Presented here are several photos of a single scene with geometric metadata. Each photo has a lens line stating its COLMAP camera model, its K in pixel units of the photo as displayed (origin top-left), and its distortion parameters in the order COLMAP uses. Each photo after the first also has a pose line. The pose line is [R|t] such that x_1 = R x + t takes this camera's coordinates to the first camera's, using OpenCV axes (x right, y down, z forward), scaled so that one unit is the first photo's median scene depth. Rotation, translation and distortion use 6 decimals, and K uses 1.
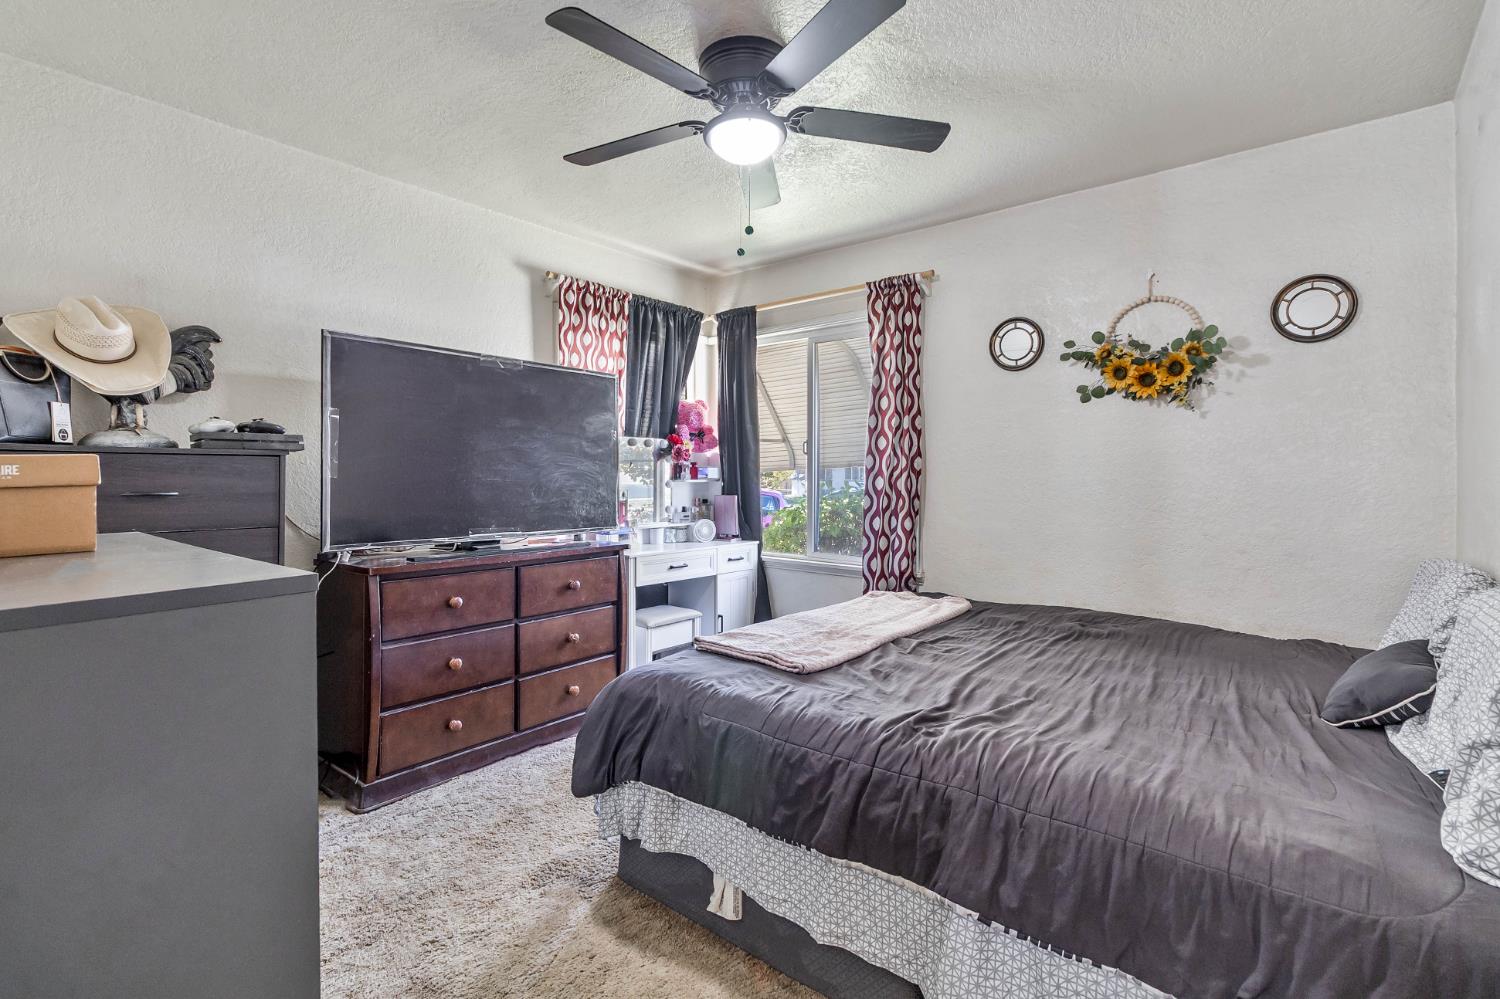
lens RADIAL K [[692.9, 0, 746.7], [0, 692.9, 485.0], [0, 0, 1]] dist [0.001371, 0.000371]
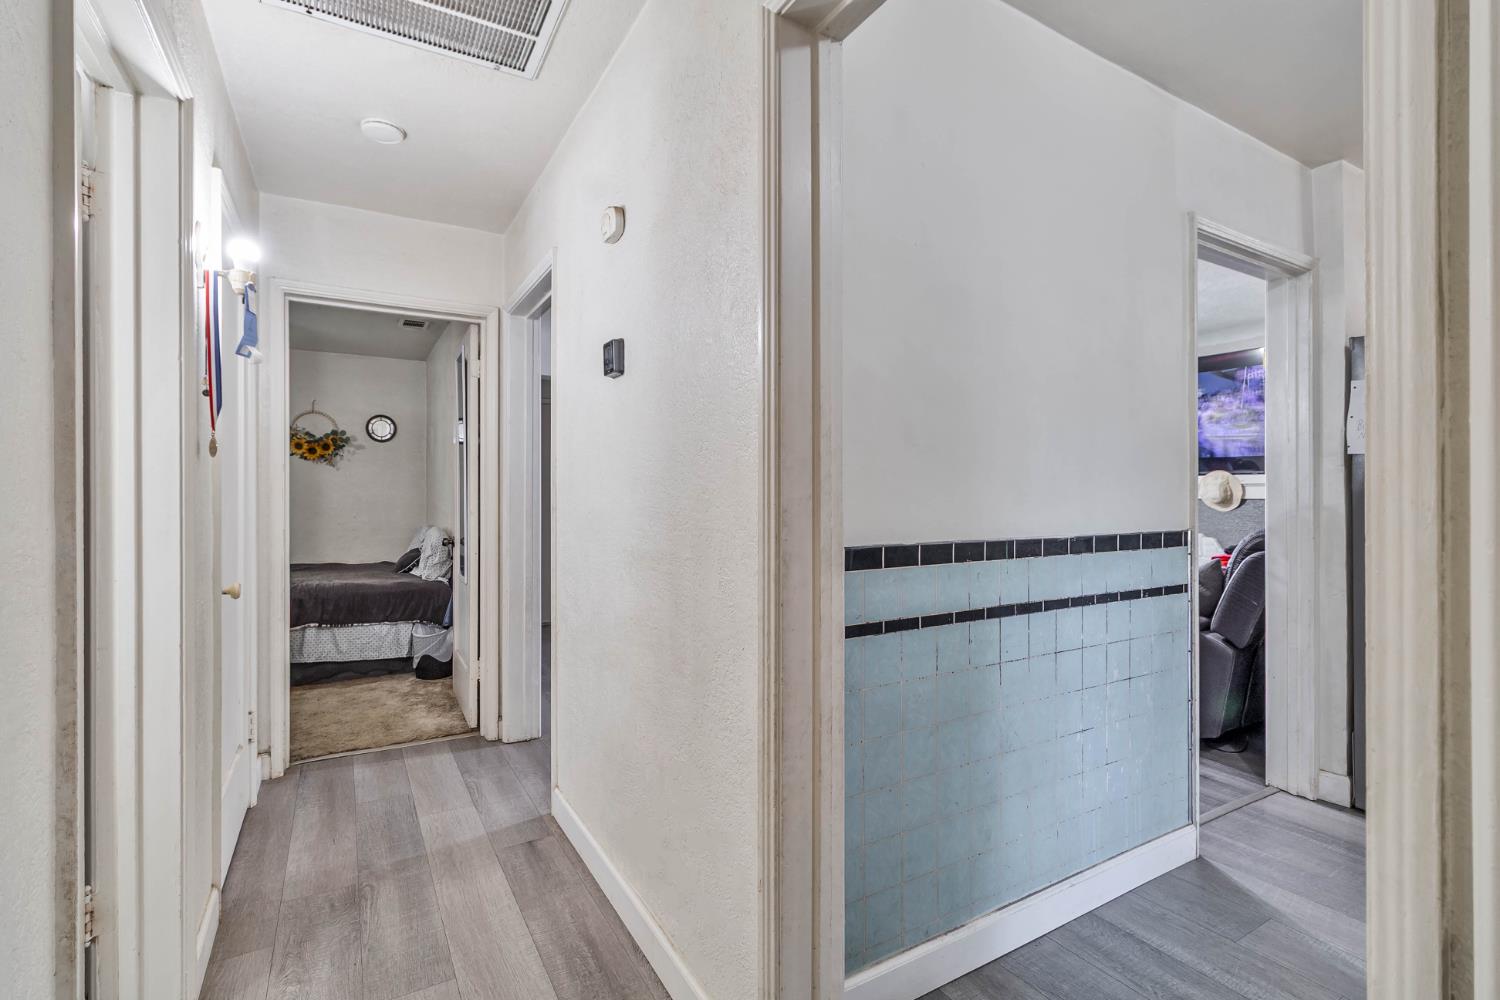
lens RADIAL K [[692.9, 0, 746.0], [0, 692.9, 497.7], [0, 0, 1]] dist [0.001371, 0.000371]
pose [[0.348608, 0.001374, 0.937268, -0.952181], [0.005181, 0.999981, -0.003393, 0.002176], [-0.937254, 0.006039, 0.348594, -0.977782]]
